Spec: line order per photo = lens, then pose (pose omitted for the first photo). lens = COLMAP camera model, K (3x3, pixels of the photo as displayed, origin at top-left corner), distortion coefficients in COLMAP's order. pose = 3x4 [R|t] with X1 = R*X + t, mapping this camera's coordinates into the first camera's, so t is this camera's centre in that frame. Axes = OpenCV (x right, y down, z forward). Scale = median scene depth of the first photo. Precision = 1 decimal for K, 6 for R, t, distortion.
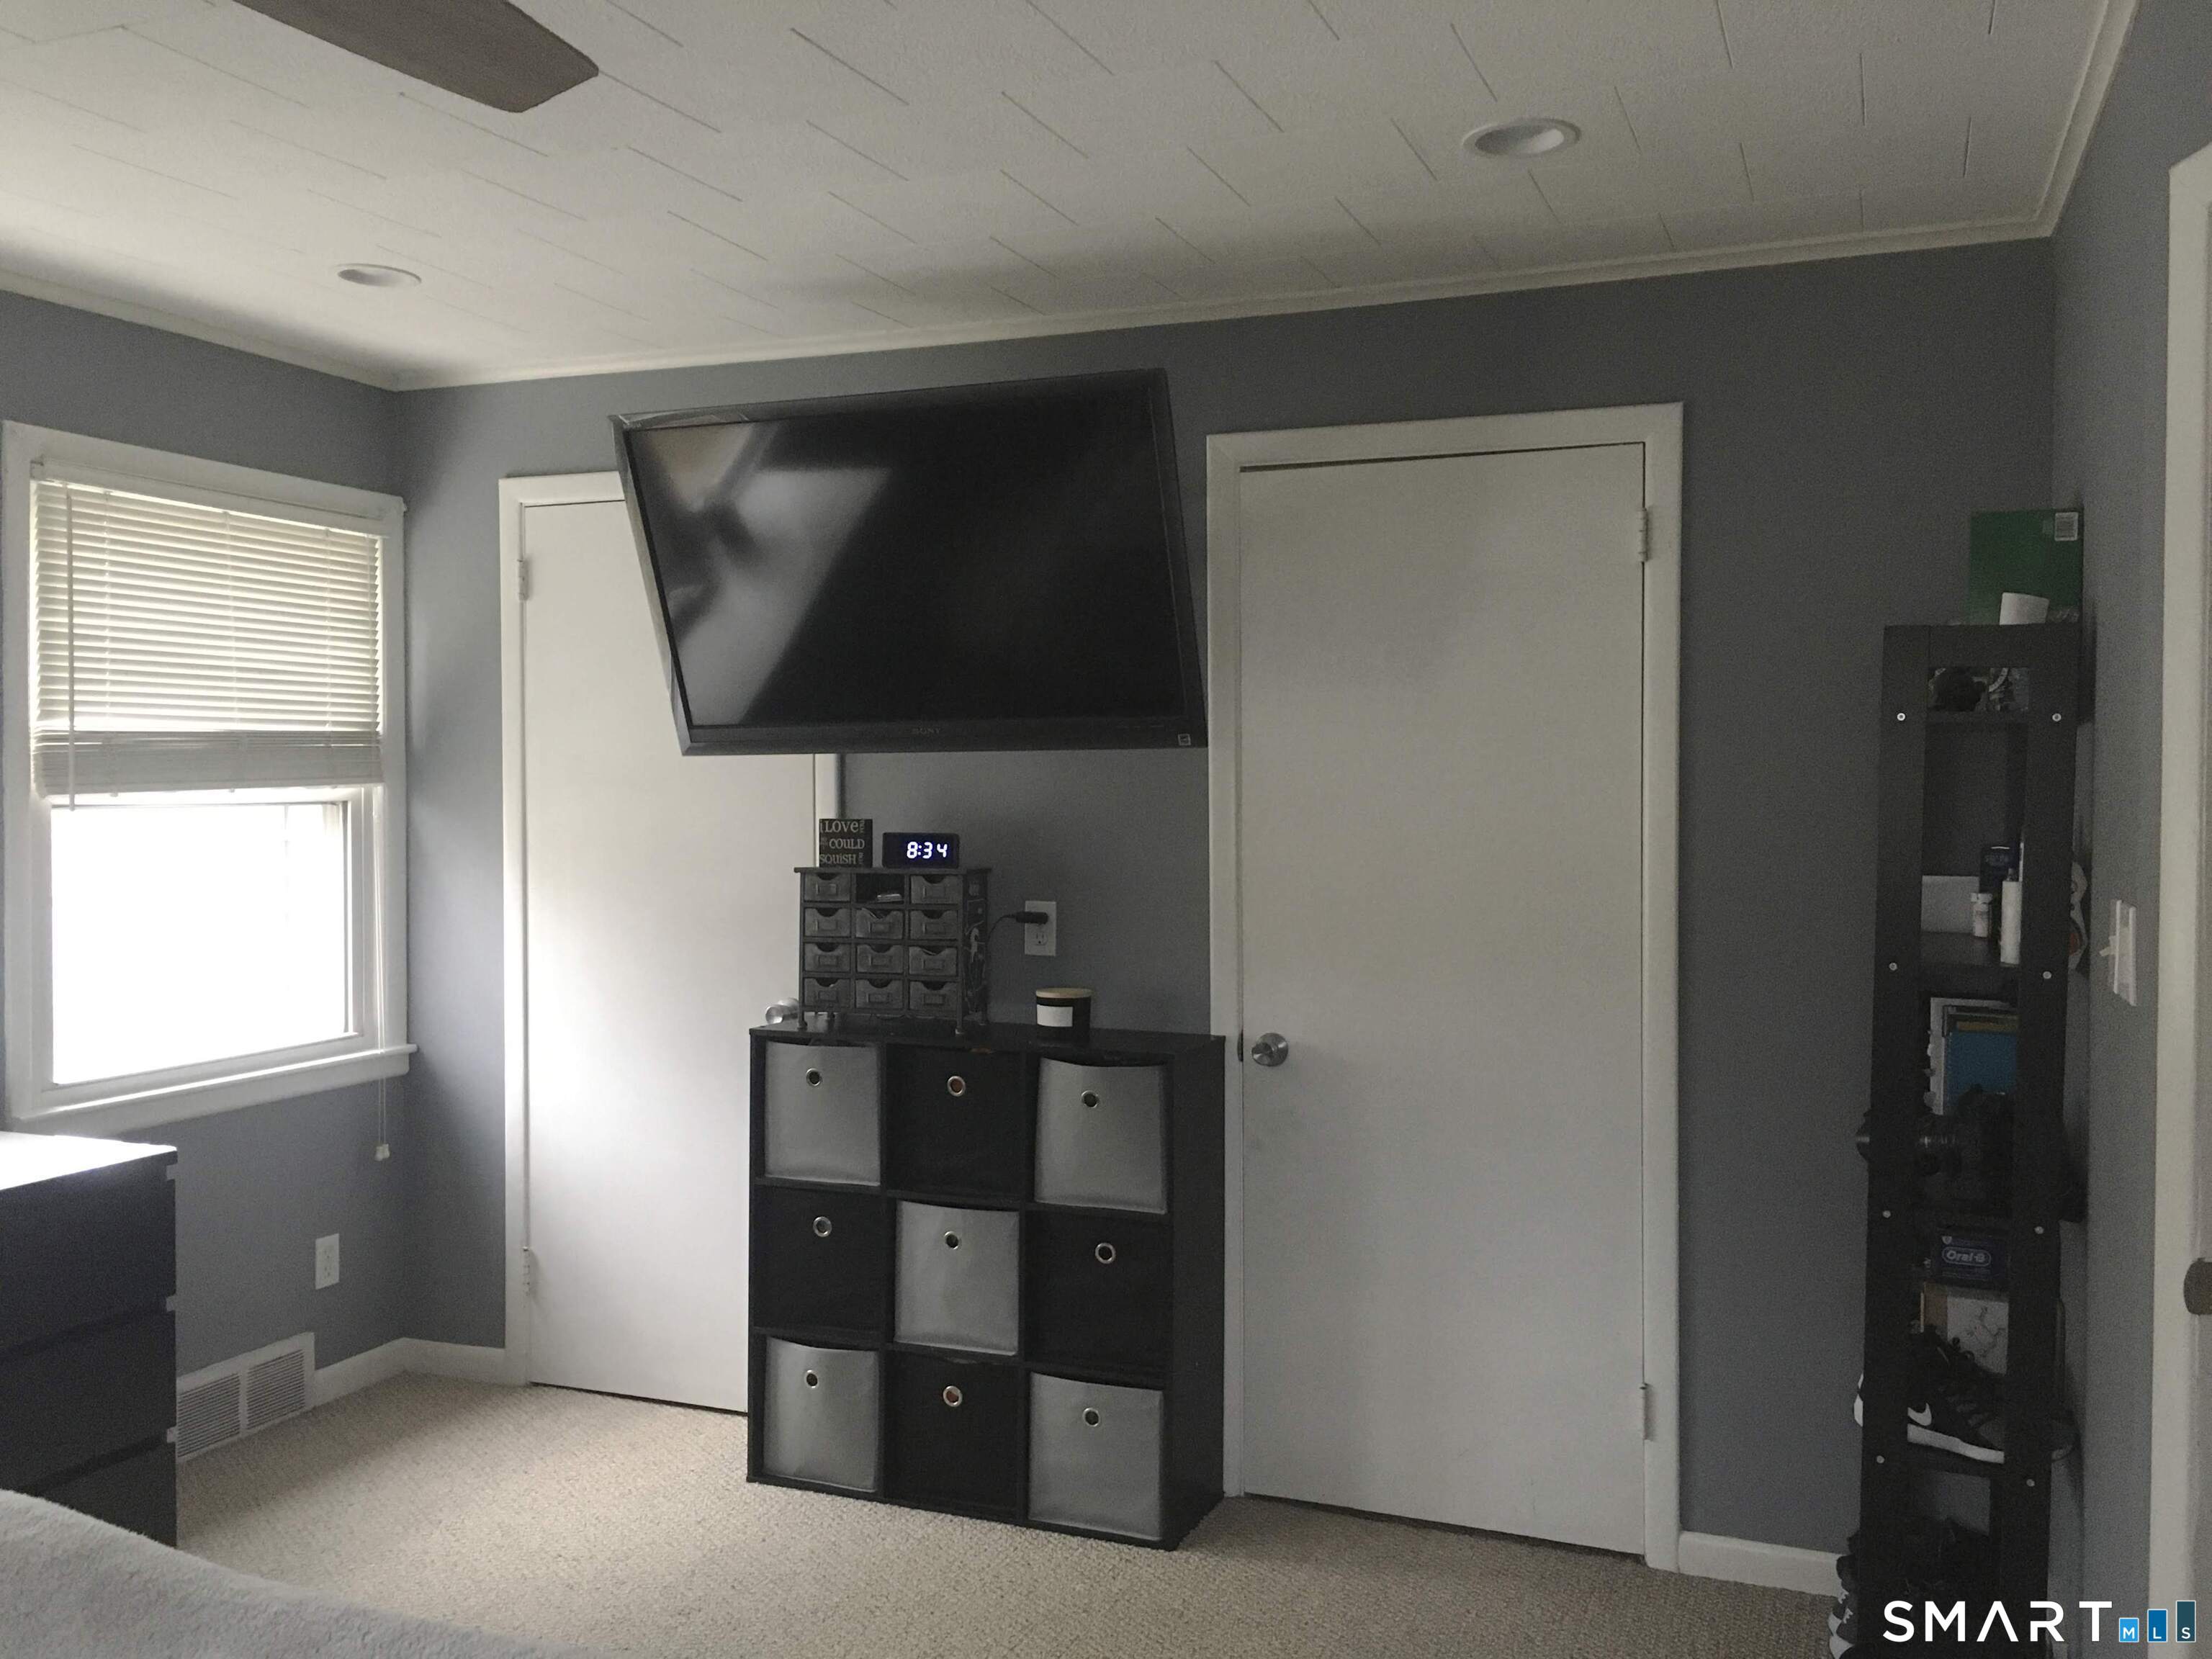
lens RADIAL K [[1882.4, 0, 1107.2], [0, 1882.4, 823.6], [0, 0, 1]] dist [0.077071, -0.090288]
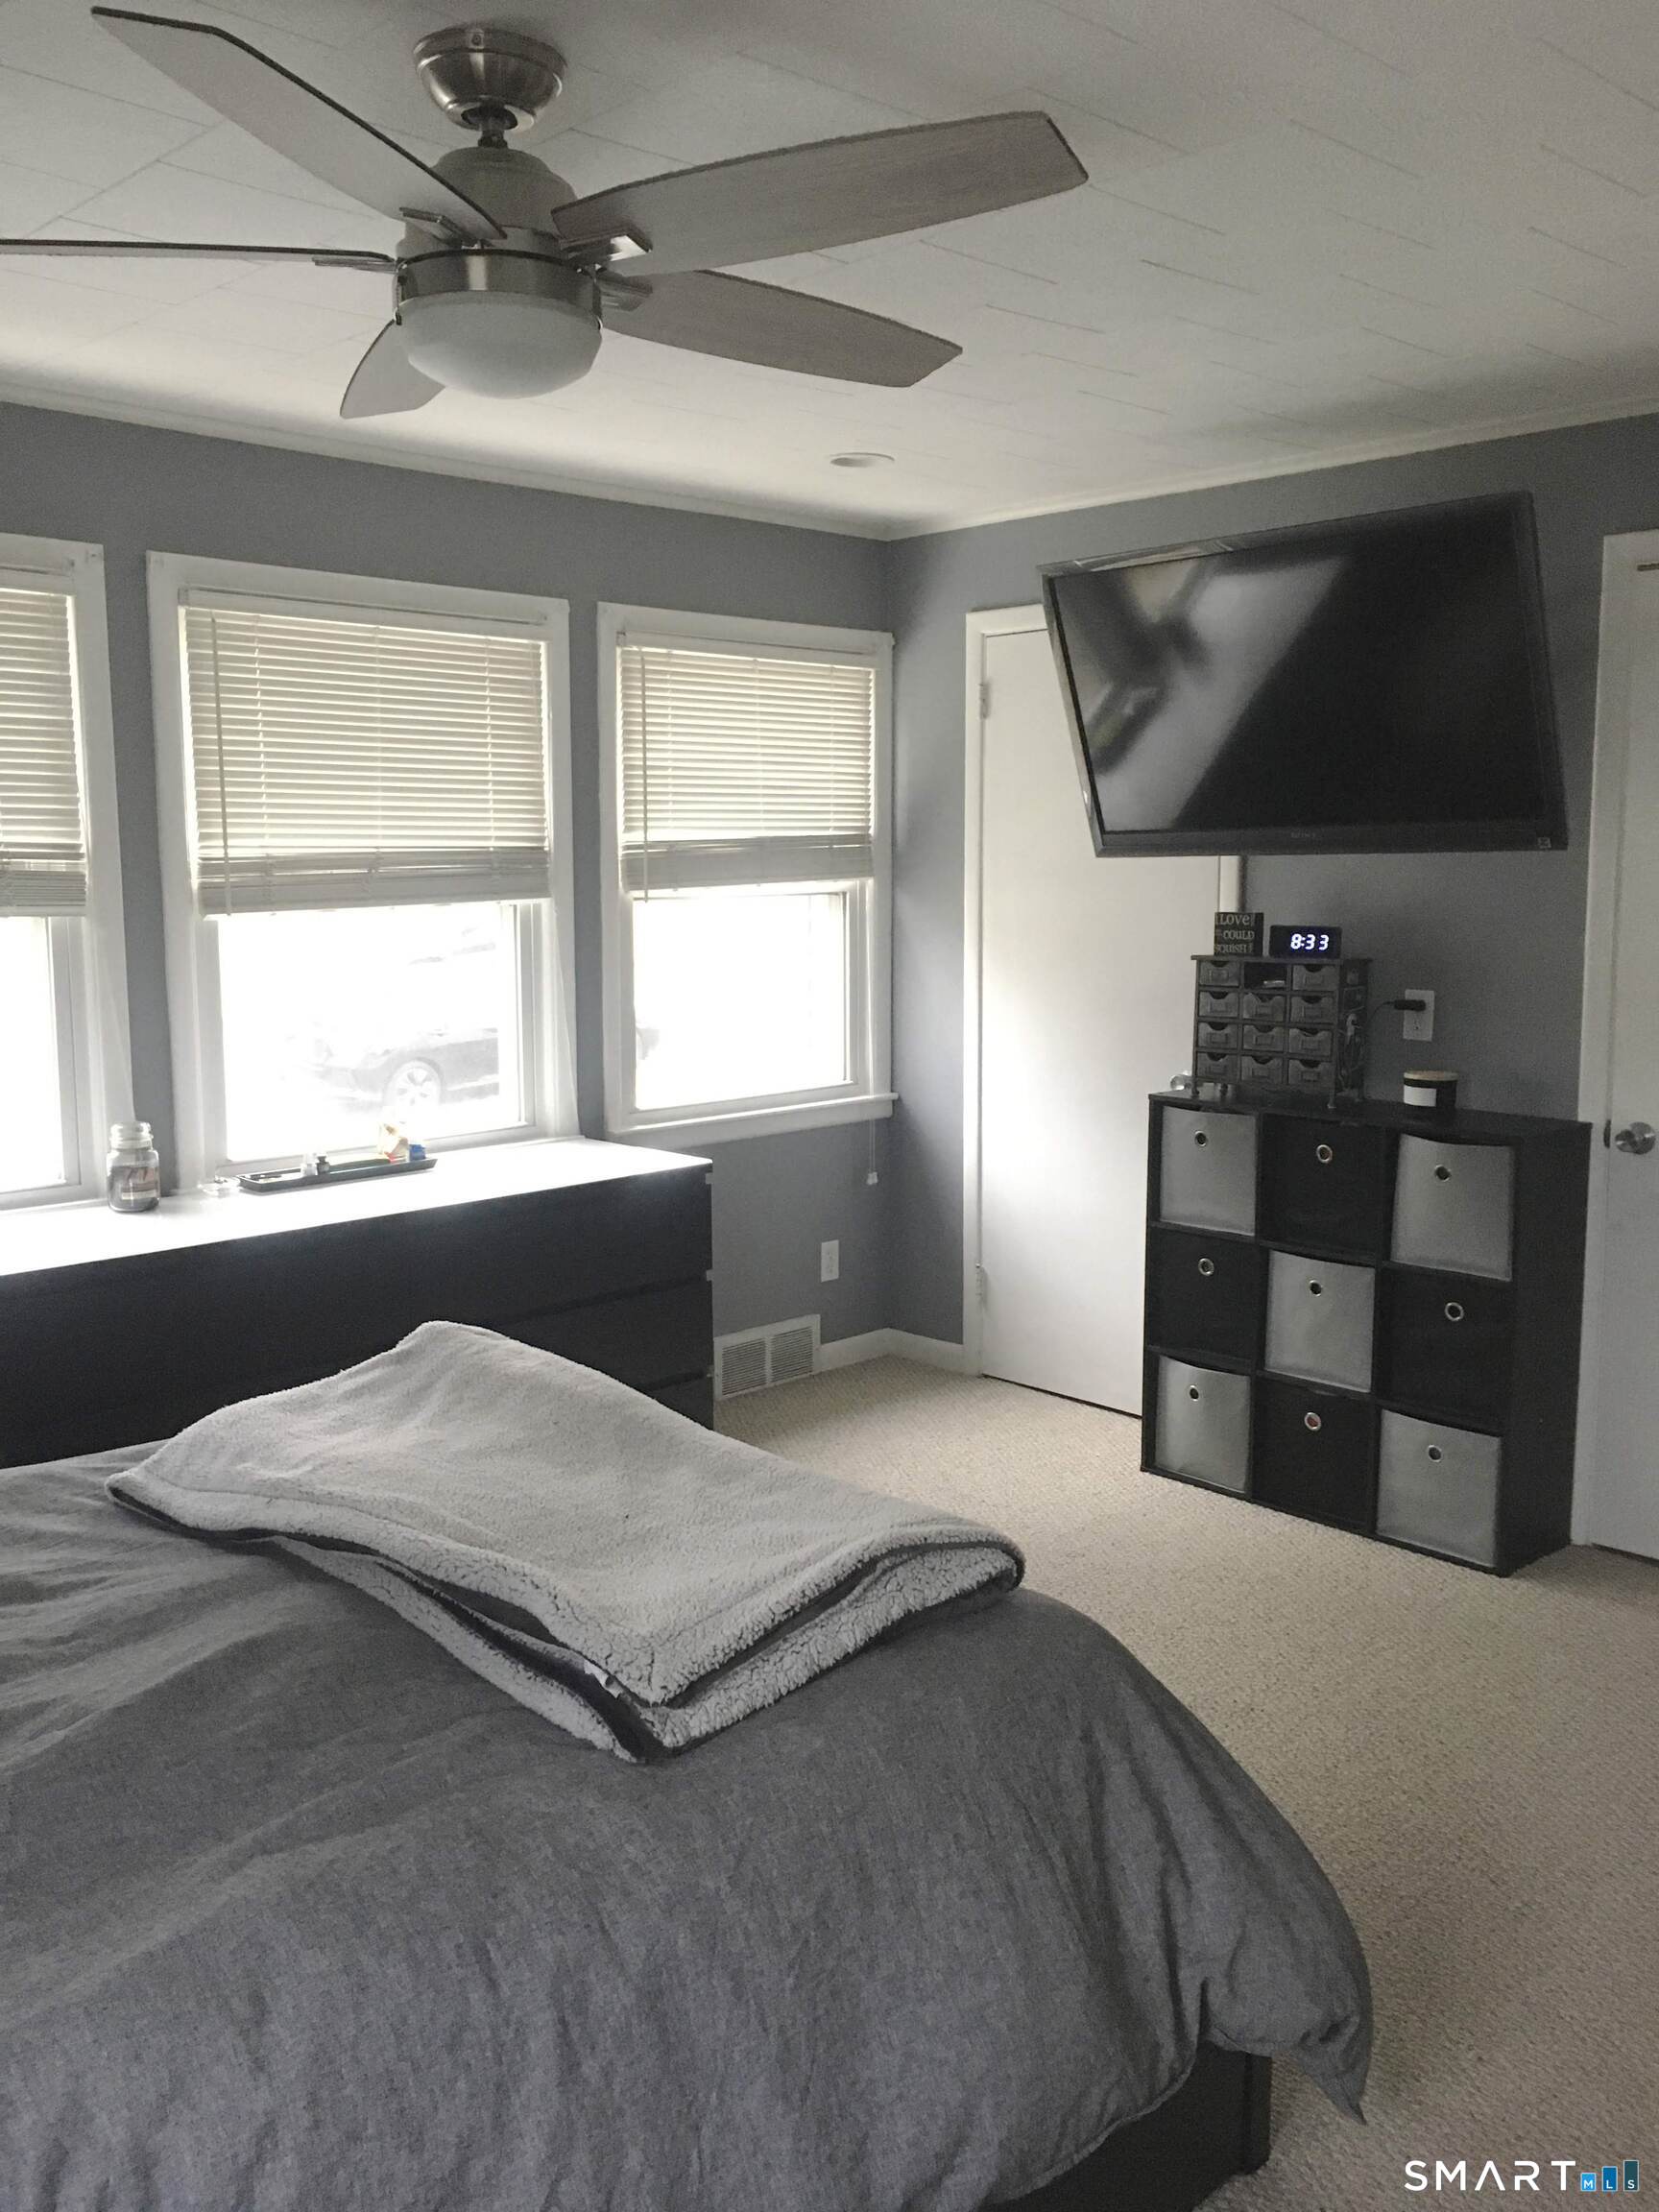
lens RADIAL K [[1882.4, 0, 824.8], [0, 1882.4, 1097.7], [0, 0, 1]] dist [0.077071, -0.090288]
pose [[0.910902, 0.048471, -0.409765, 0.105646], [-0.003371, 0.993917, 0.110076, -0.016431], [0.412608, -0.098887, 0.905525, -0.133641]]
